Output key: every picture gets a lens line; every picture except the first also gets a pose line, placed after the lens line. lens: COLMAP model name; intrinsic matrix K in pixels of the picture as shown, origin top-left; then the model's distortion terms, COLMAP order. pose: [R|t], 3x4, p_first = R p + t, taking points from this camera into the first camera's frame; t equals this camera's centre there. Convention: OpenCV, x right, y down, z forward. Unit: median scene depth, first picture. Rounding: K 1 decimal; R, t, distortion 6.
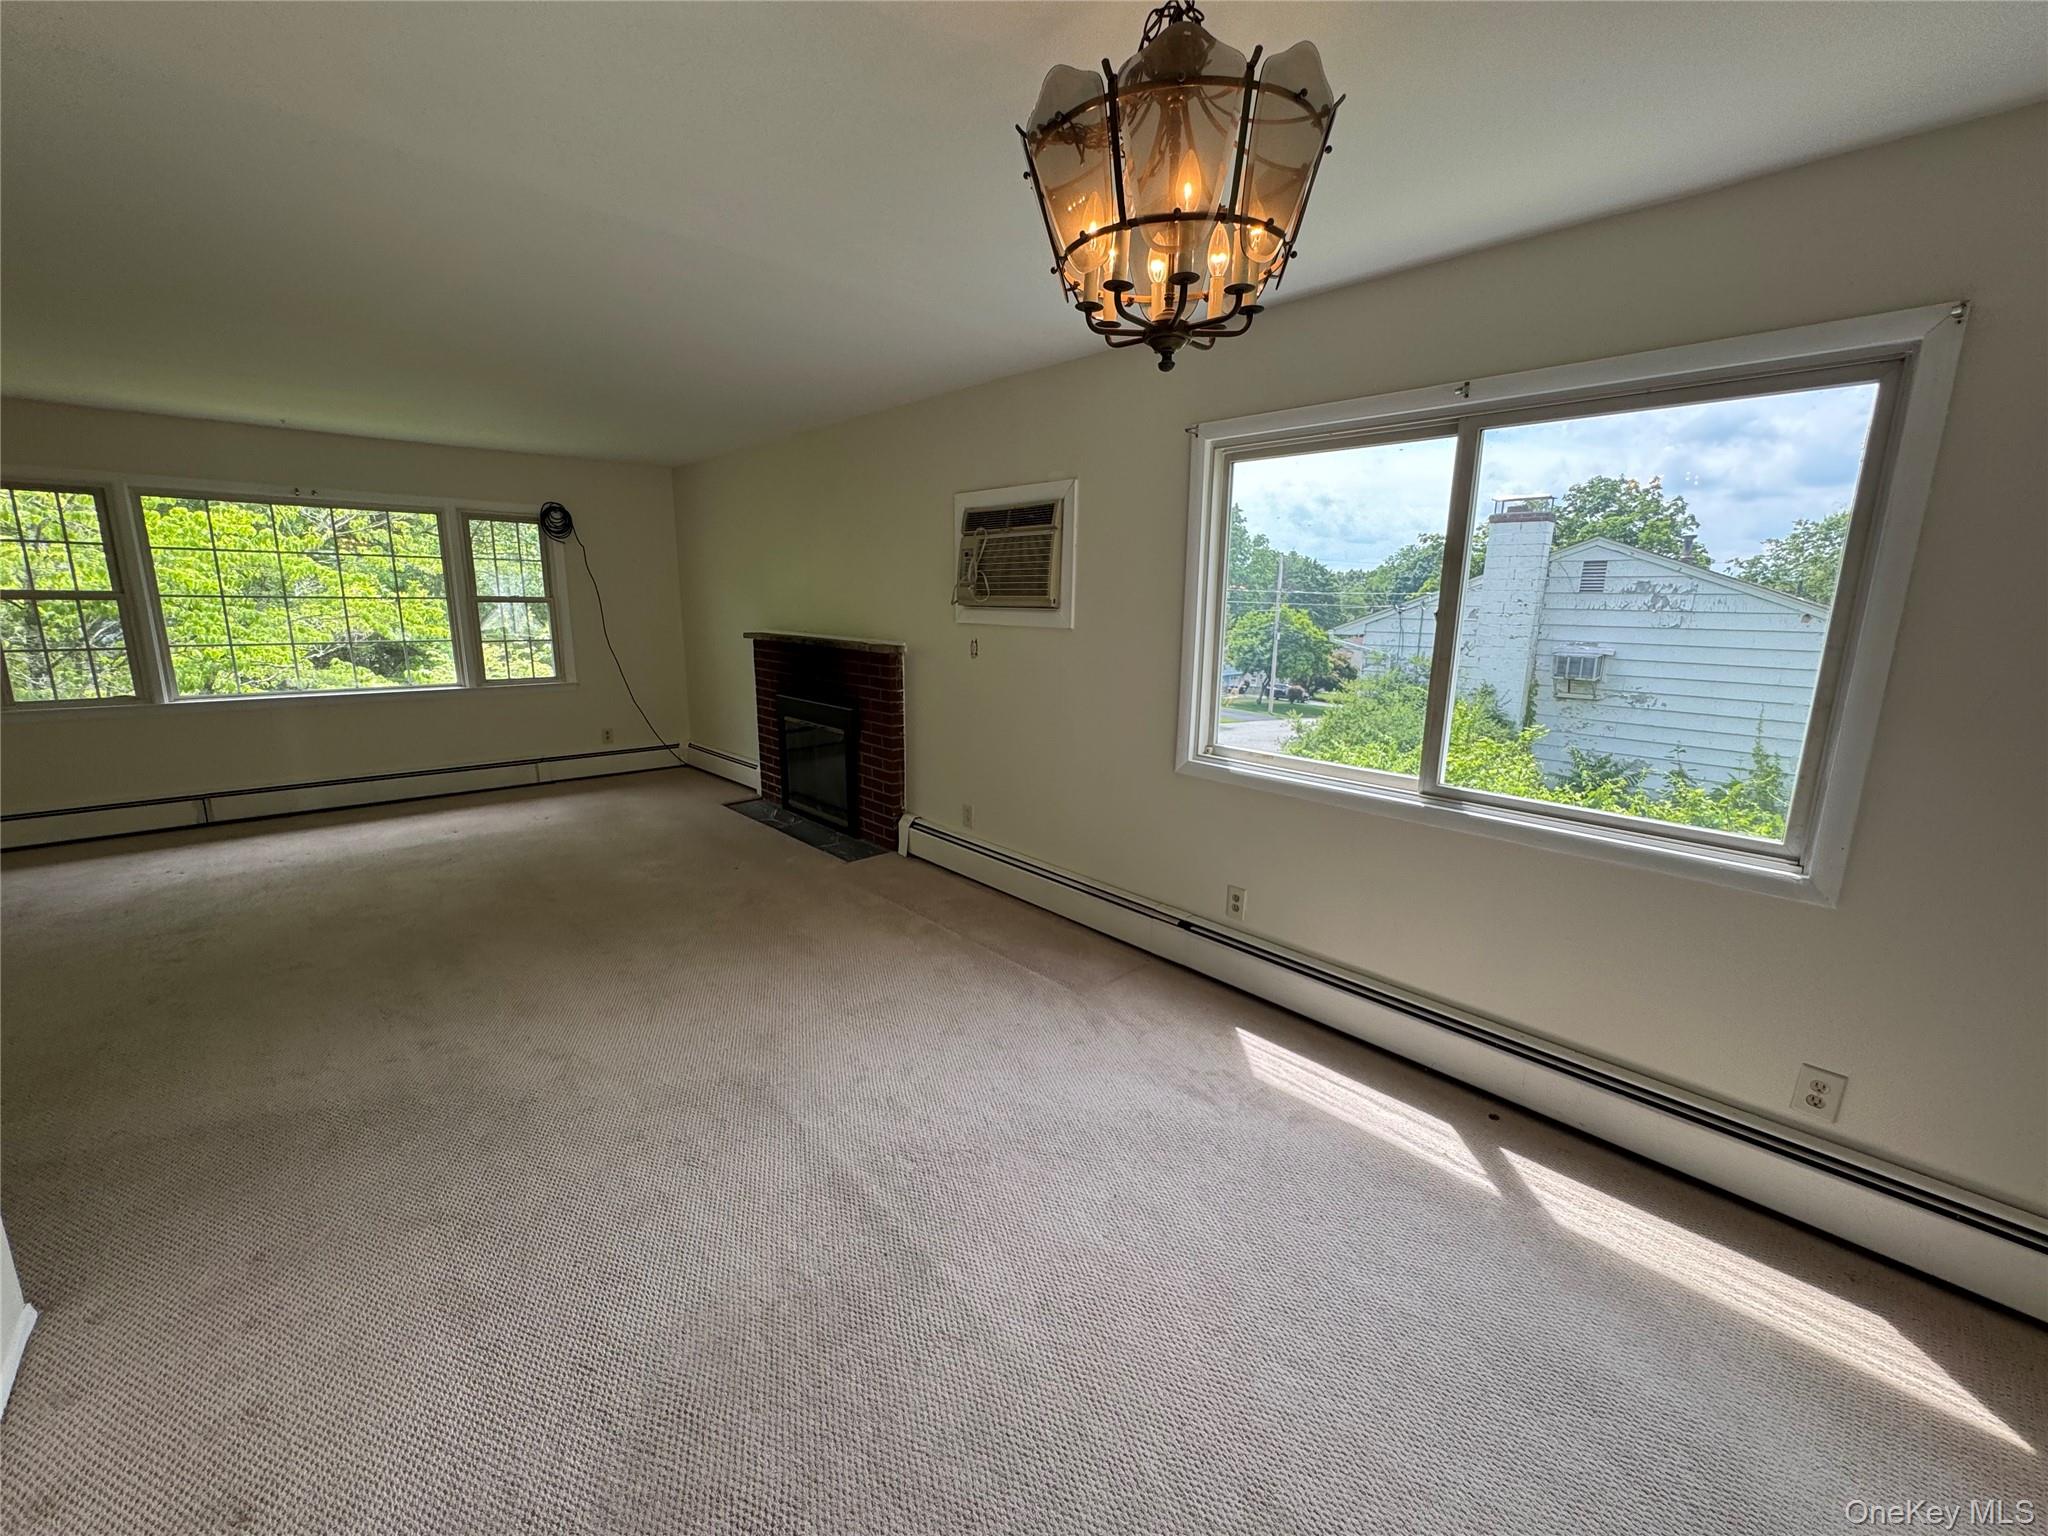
lens RADIAL K [[827.1, 0, 1024.0], [0, 827.1, 768.0], [0, 0, 1]] dist [-0.000705, -0.000237]
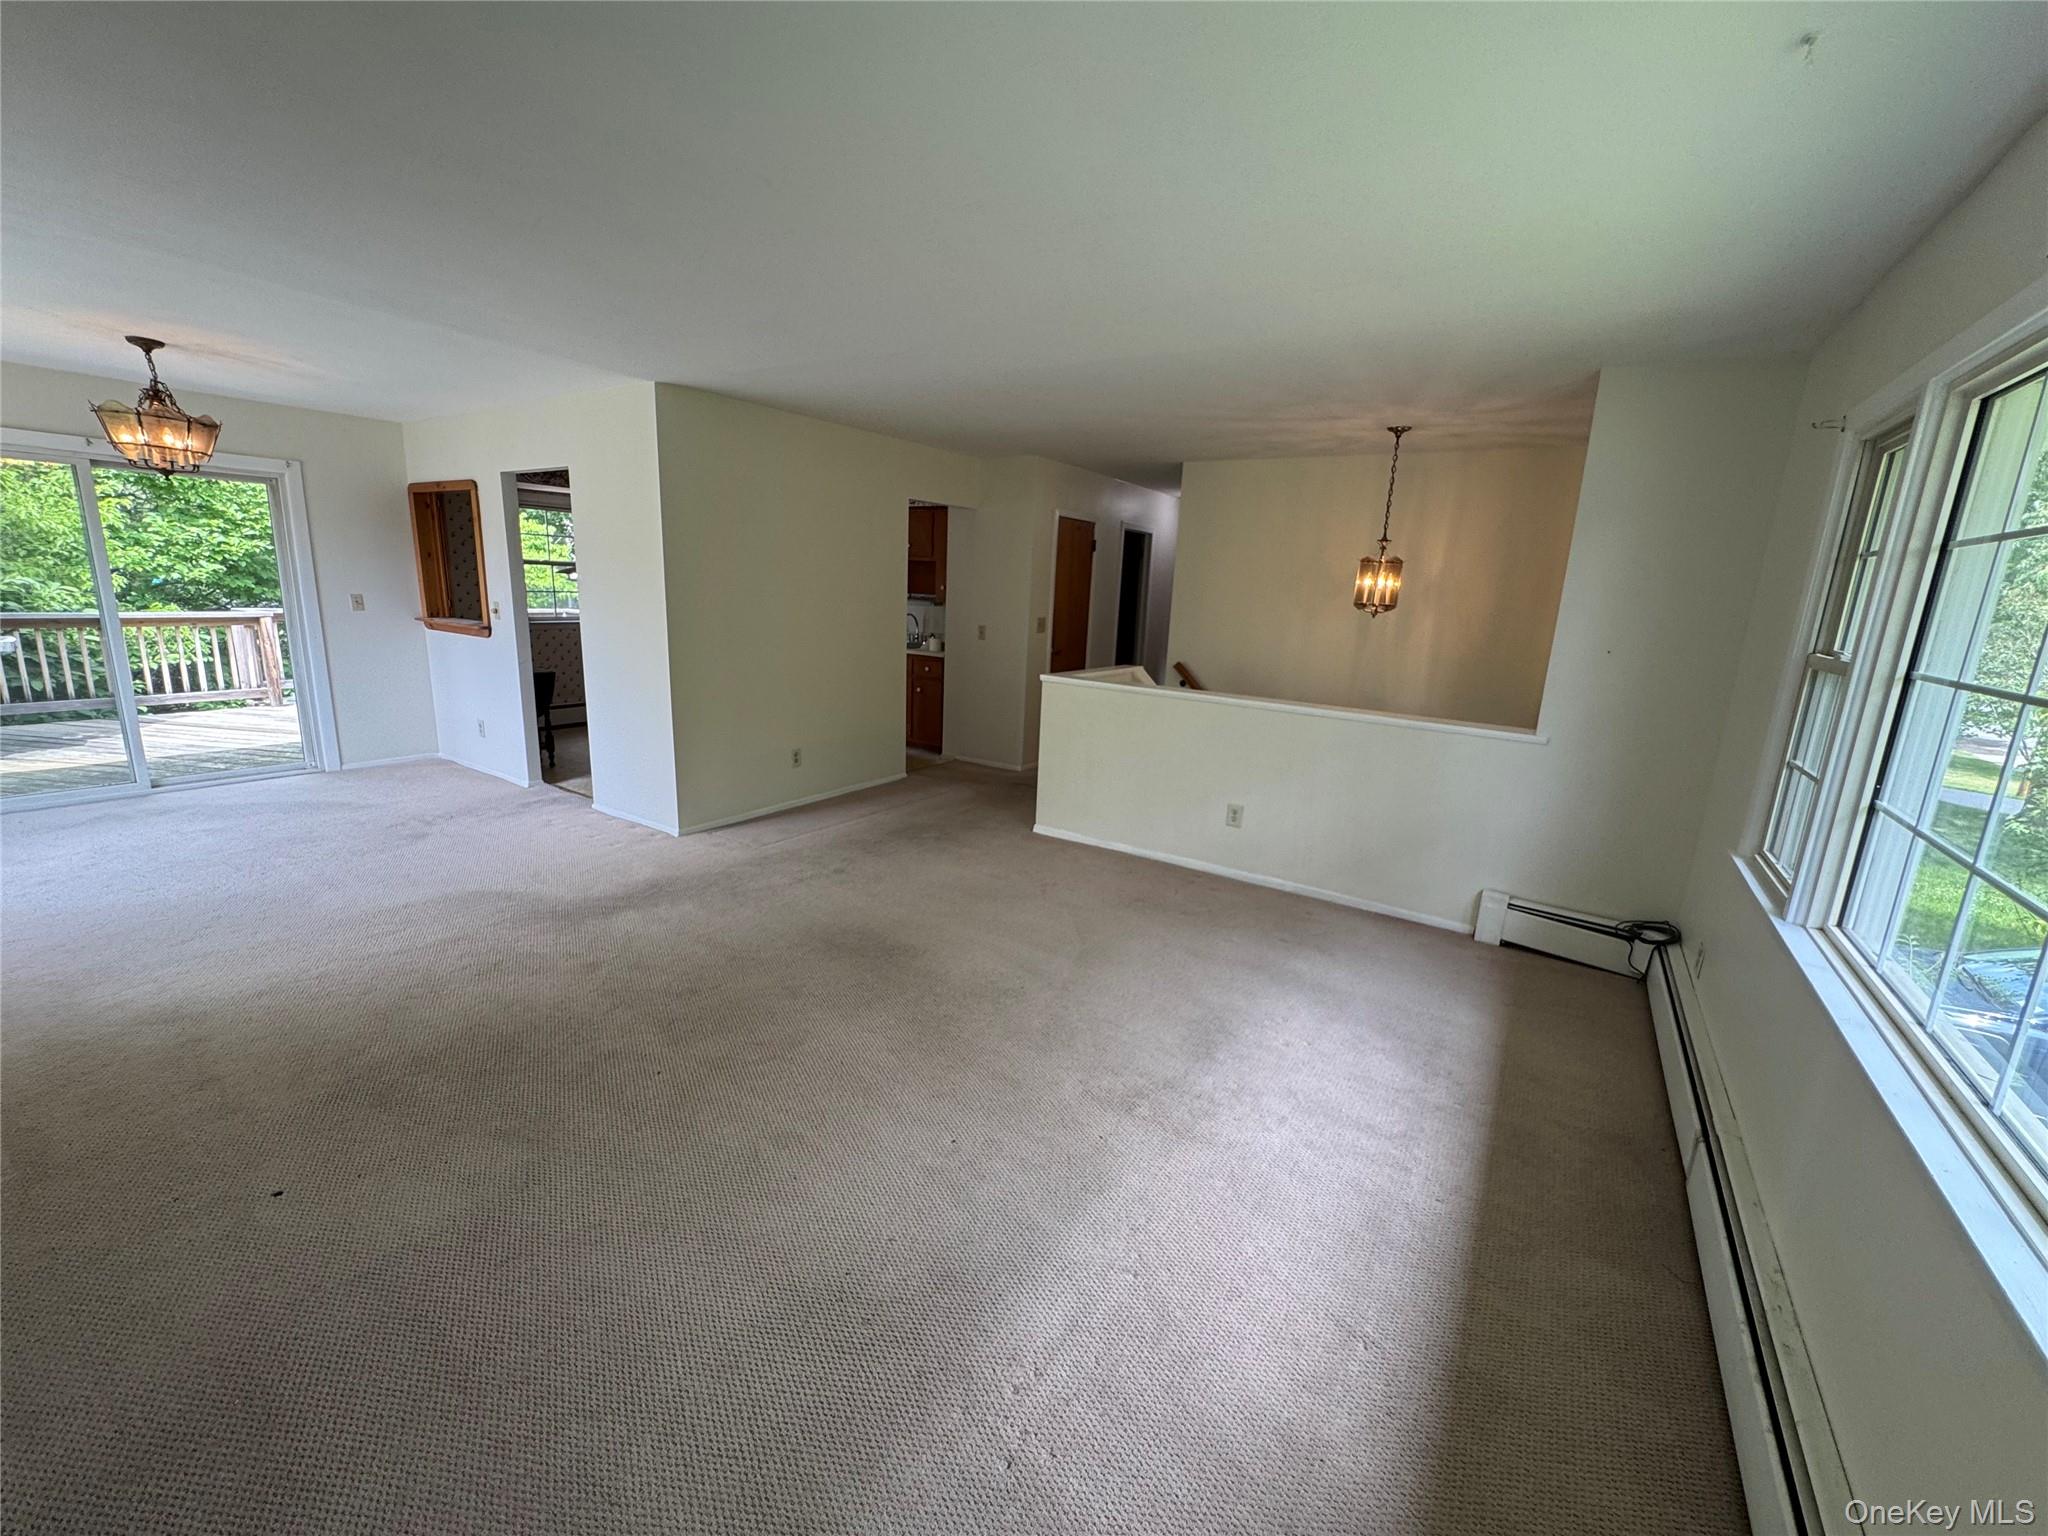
lens RADIAL K [[823.1, 0, 1024.0], [0, 823.1, 768.0], [0, 0, 1]] dist [-0.000831, -0.000319]
pose [[-0.968234, -0.003281, -0.250023, -0.572967], [-0.107137, 0.908921, 0.402970, -0.281252], [0.225929, 0.416956, -0.880400, 1.271698]]
